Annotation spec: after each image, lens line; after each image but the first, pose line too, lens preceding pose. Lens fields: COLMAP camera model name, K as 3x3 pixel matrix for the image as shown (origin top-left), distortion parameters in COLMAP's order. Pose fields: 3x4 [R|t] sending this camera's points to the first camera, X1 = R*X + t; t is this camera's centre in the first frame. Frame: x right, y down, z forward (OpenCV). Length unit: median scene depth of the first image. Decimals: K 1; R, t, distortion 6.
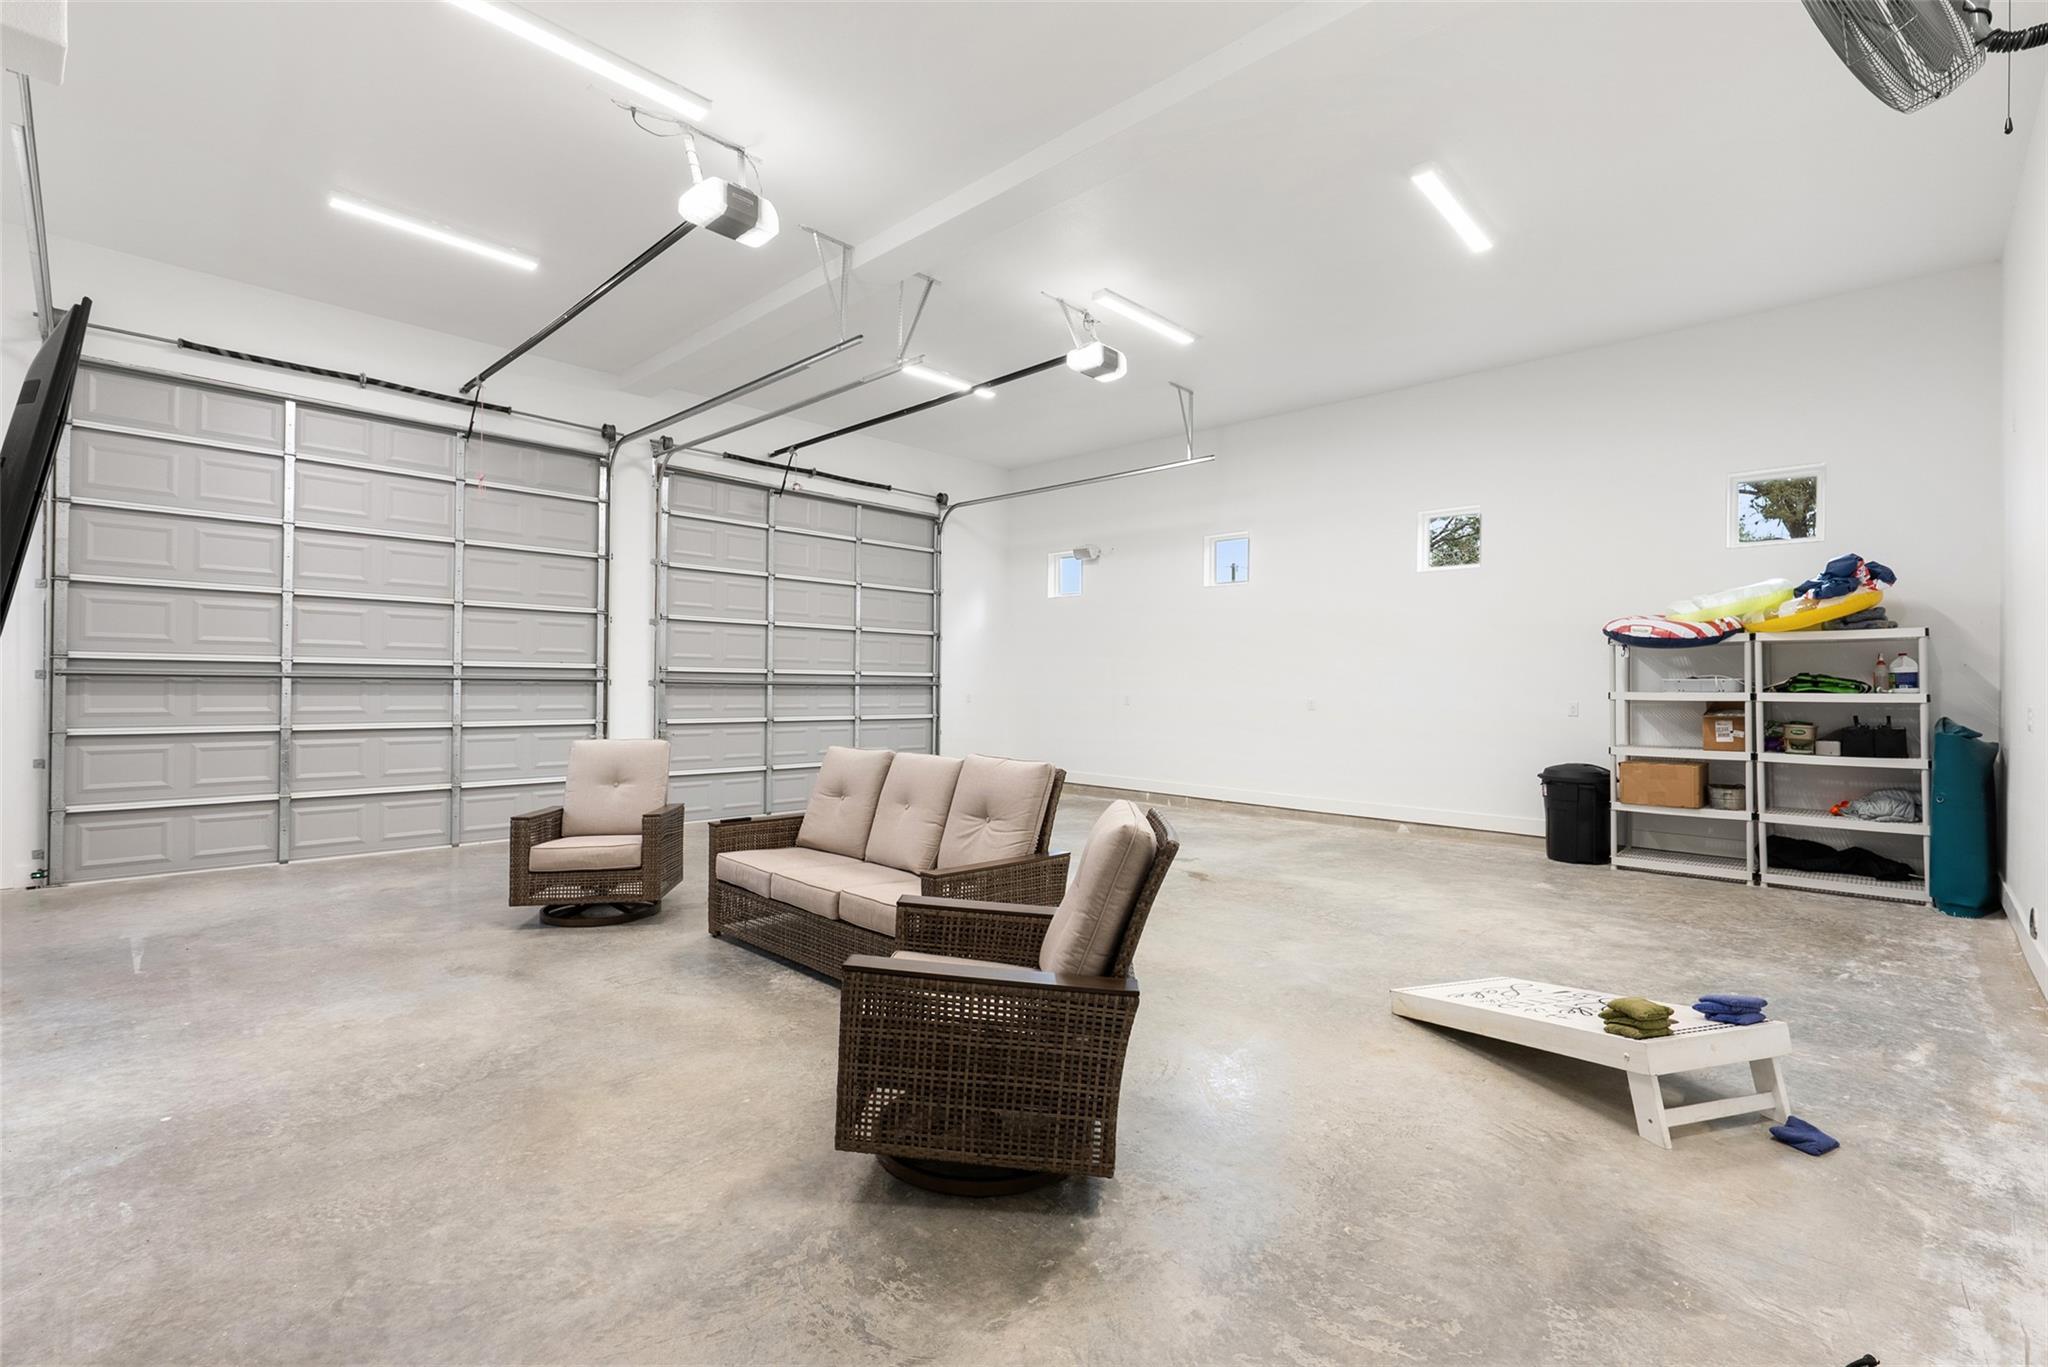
lens RADIAL K [[900.2, 0, 1024.0], [0, 900.2, 683.5], [0, 0, 1]] dist [-0.001242, -0.000130]
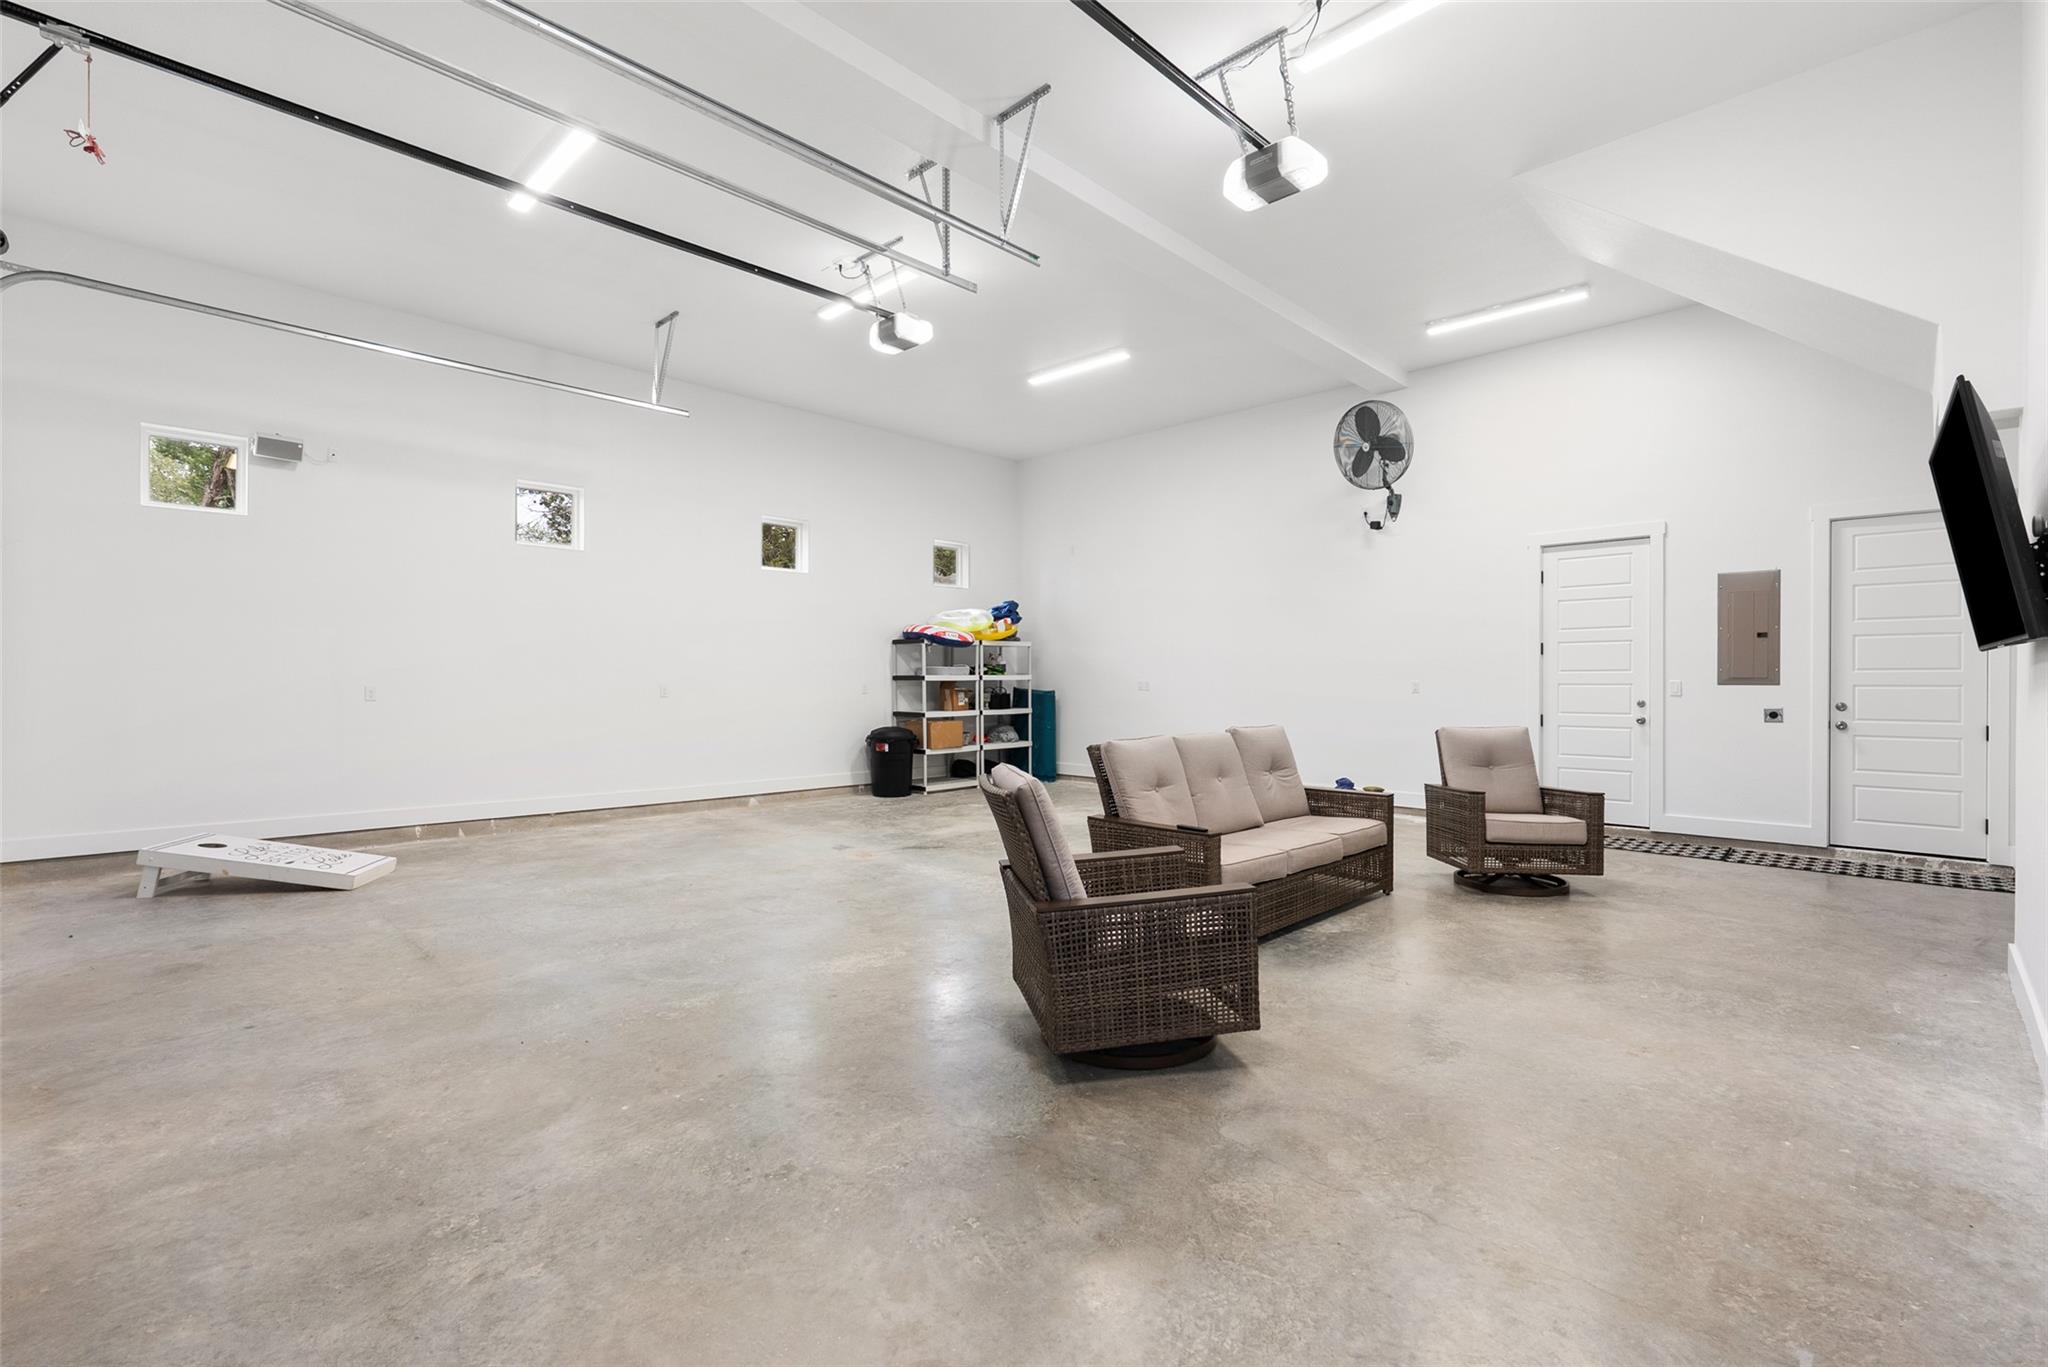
lens RADIAL K [[931.0, 0, 1017.5], [0, 931.0, 683.7], [0, 0, 1]] dist [-0.002444, 0.000040]
pose [[0.004885, -0.012057, 0.999915, -1.607387], [-0.005074, 0.999914, 0.012081, 0.008123], [-0.999975, -0.005133, 0.004823, 1.551788]]
